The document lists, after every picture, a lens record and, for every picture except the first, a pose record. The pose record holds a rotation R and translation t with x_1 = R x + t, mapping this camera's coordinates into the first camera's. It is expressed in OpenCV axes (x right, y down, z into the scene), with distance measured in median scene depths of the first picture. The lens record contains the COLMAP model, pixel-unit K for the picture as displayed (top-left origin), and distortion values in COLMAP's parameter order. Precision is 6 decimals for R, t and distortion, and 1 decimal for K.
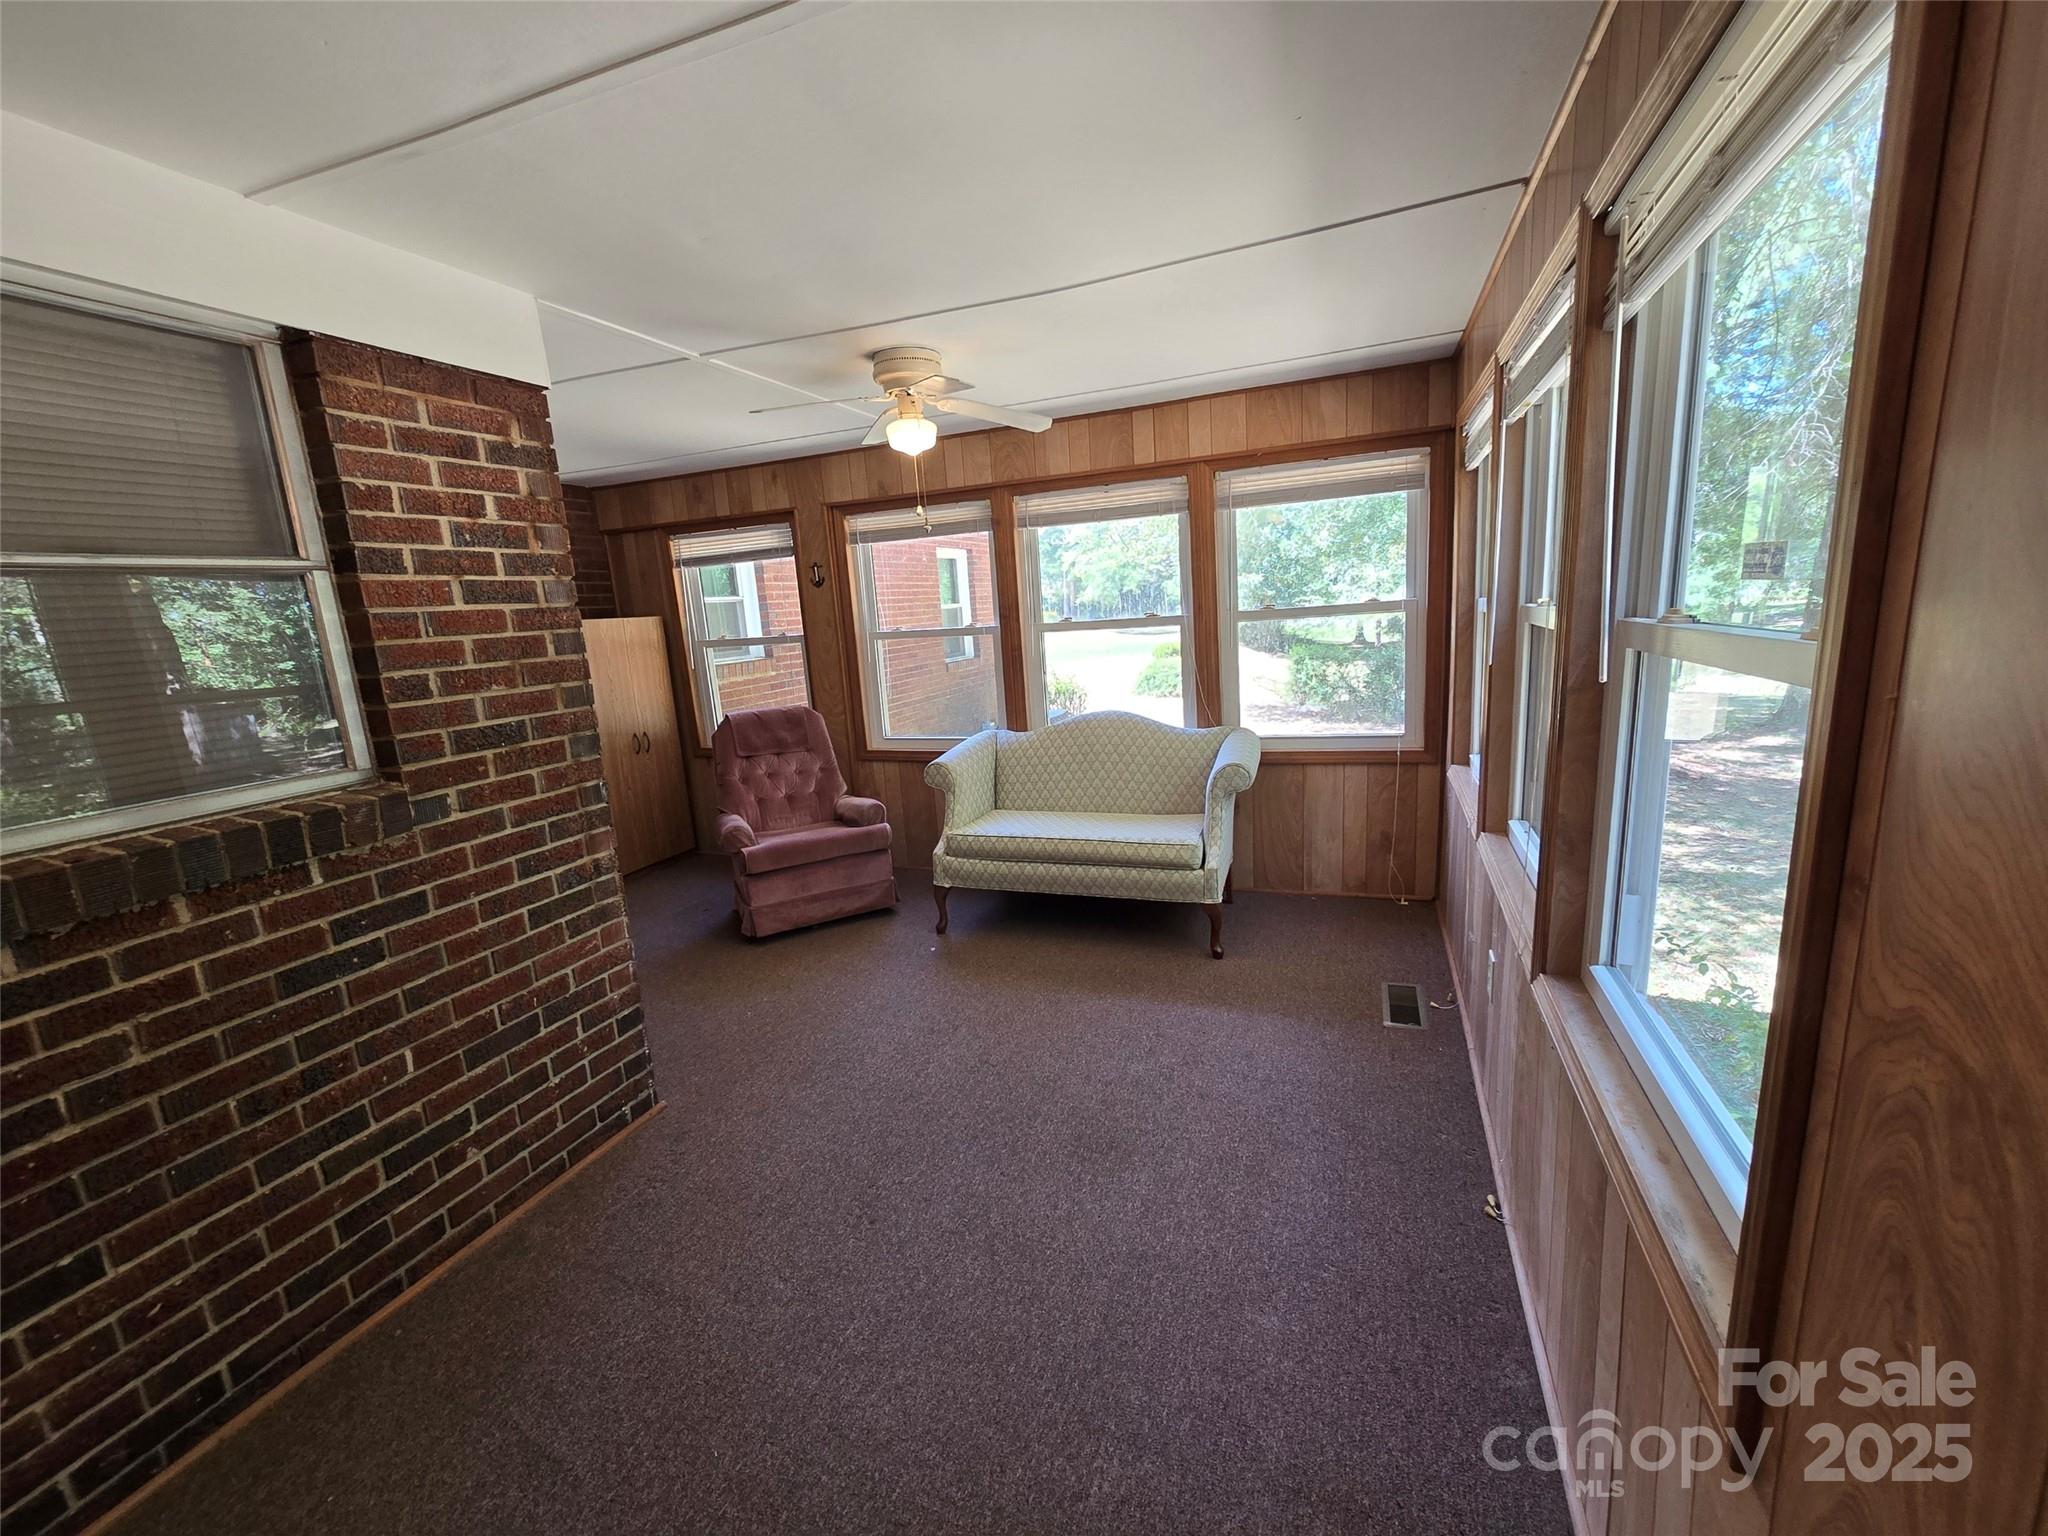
lens RADIAL K [[839.7, 0, 1024.6], [0, 839.7, 764.2], [0, 0, 1]] dist [-0.001131, -0.003002]
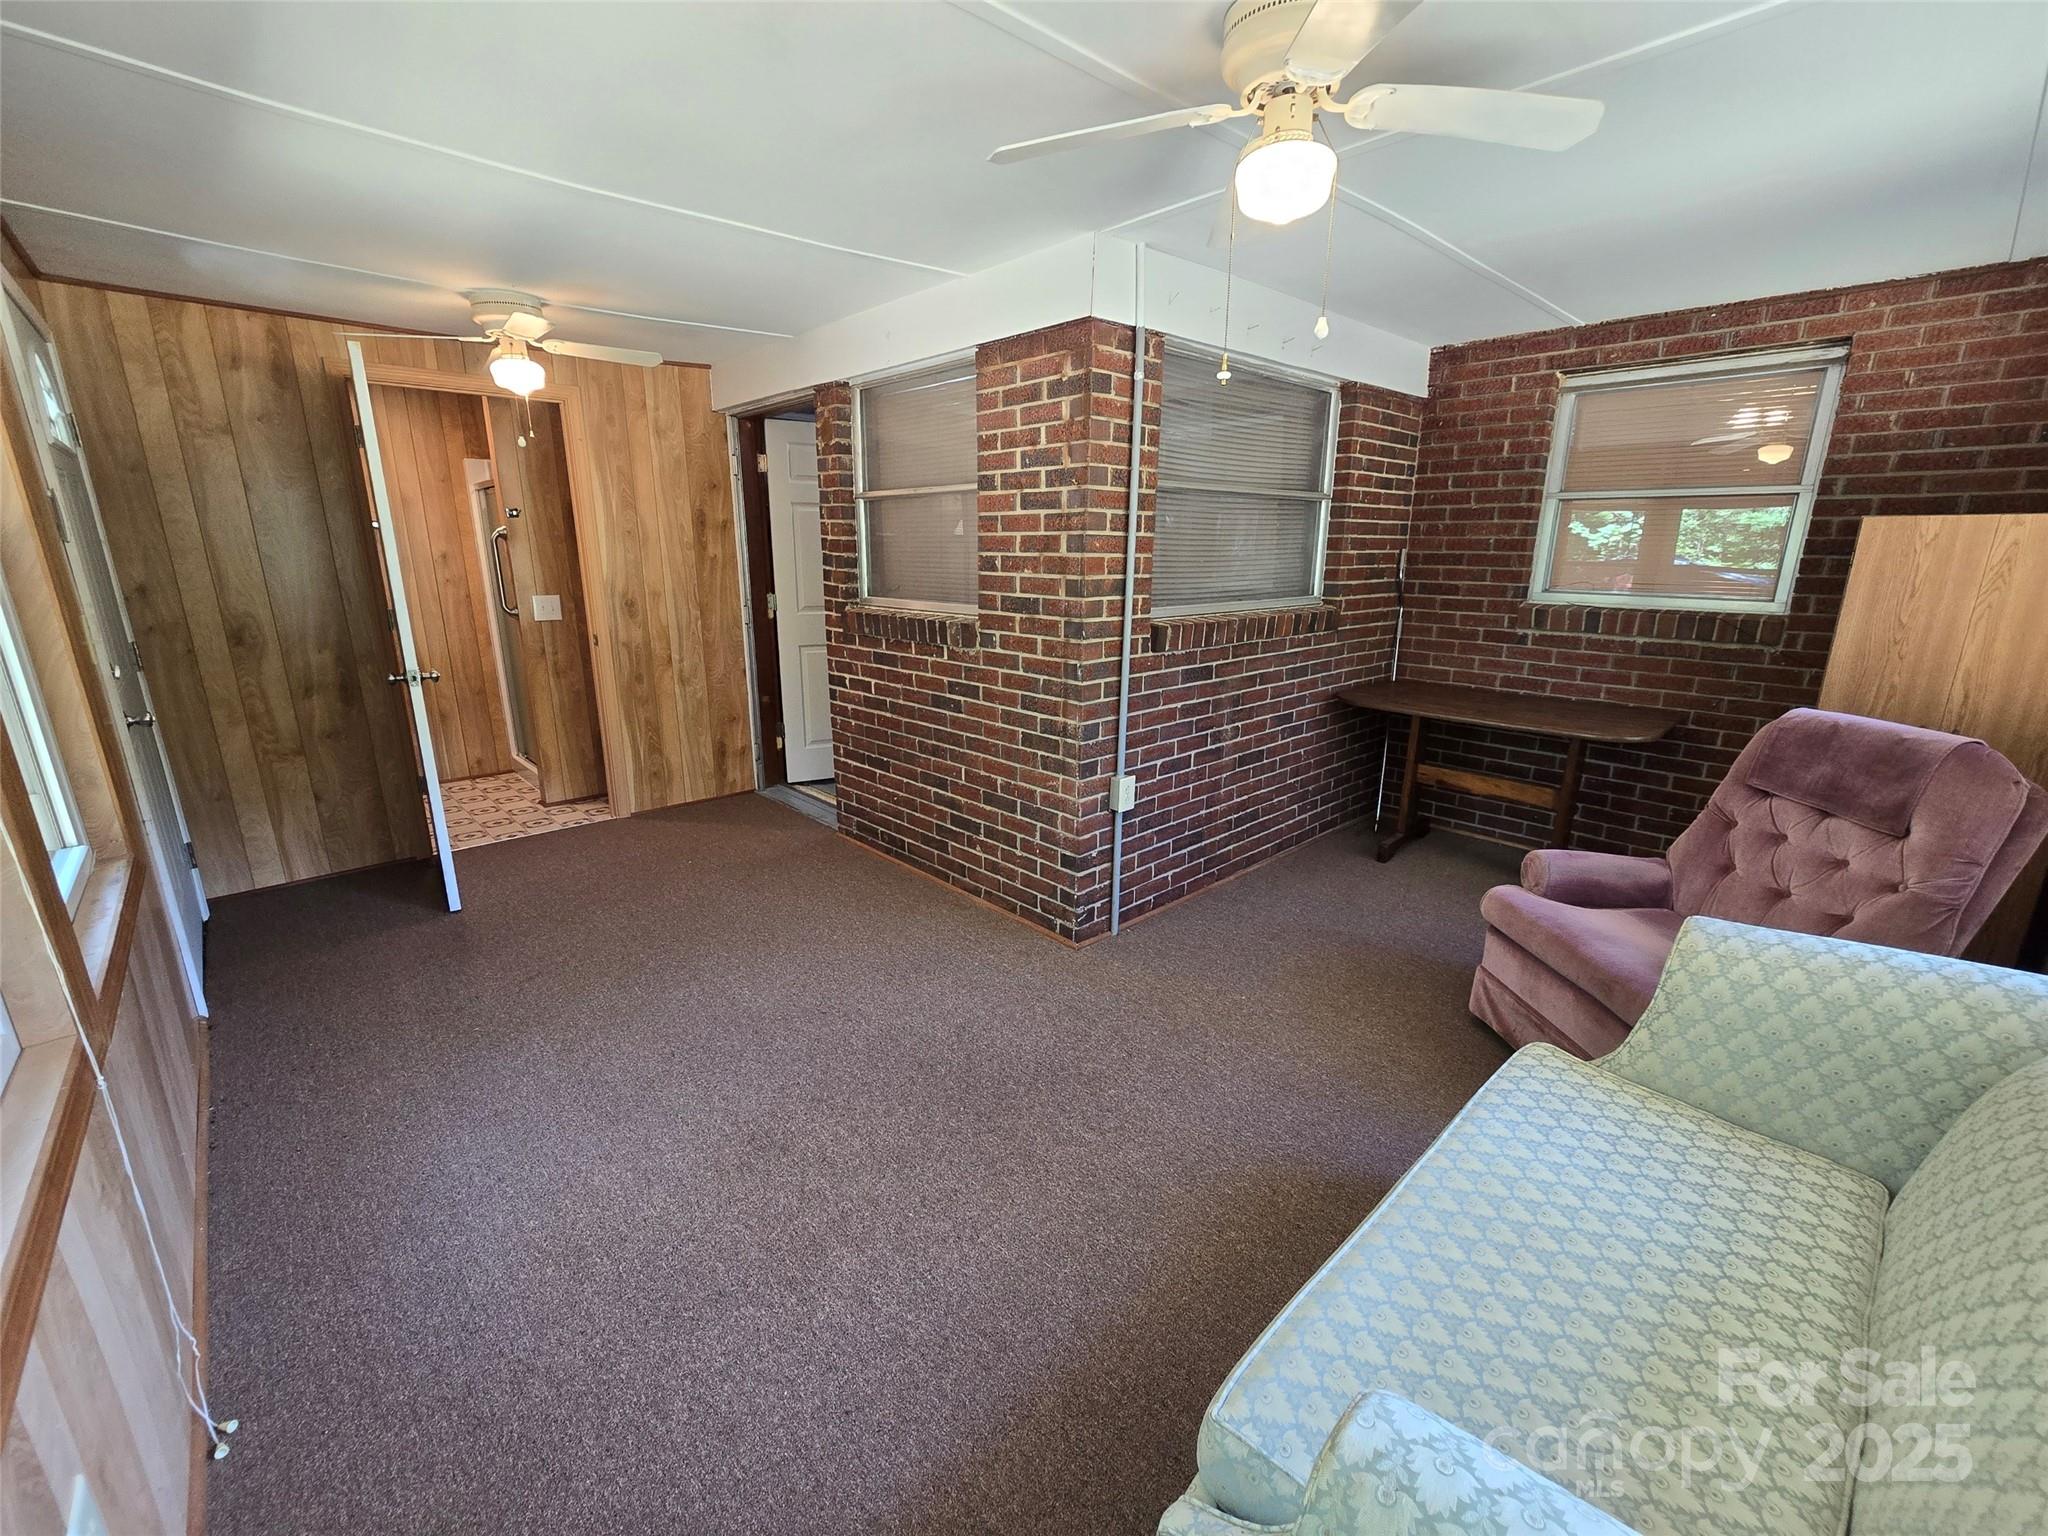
lens RADIAL K [[839.7, 0, 1024.6], [0, 839.7, 764.2], [0, 0, 1]] dist [-0.001131, -0.003002]
pose [[-0.430432, 0.286550, -0.855930, 0.664726], [-0.146405, 0.913549, 0.379465, -0.328278], [0.890670, 0.288646, -0.351269, 1.582470]]
